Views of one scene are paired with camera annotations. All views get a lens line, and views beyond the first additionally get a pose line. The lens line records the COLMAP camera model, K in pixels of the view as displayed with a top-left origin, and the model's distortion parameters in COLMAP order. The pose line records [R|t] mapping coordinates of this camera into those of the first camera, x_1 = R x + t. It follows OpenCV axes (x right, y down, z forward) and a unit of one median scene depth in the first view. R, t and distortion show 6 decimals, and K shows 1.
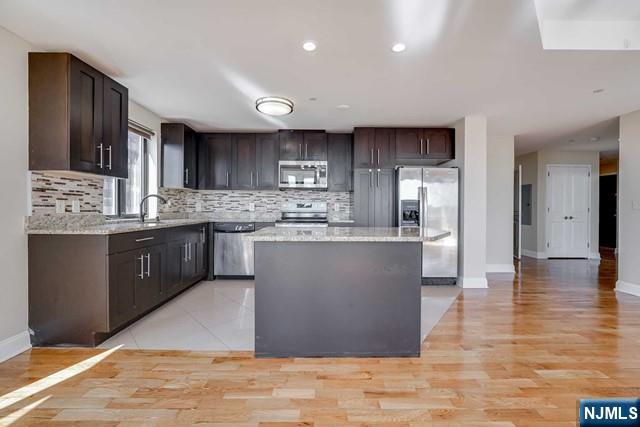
lens RADIAL K [[259.2, 0, 323.0], [0, 259.2, 209.5], [0, 0, 1]] dist [-0.005125, -0.000016]
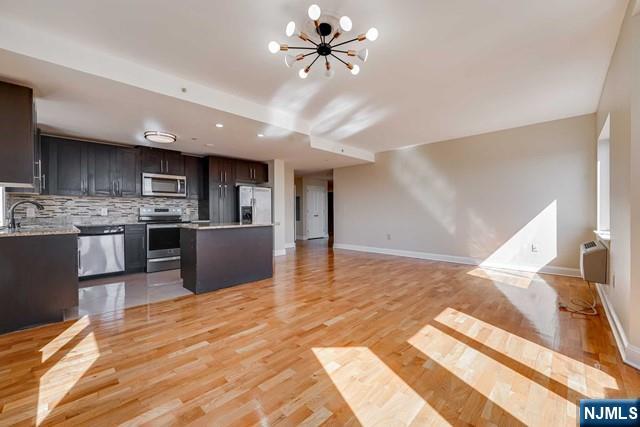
lens RADIAL K [[258.3, 0, 317.9], [0, 258.3, 212.0], [0, 0, 1]] dist [-0.009978, 0.000183]
pose [[0.711542, -0.011509, 0.702549, -0.467178], [0.013519, 0.999905, 0.002688, -0.000253], [-0.702513, 0.007585, 0.711630, -0.445754]]
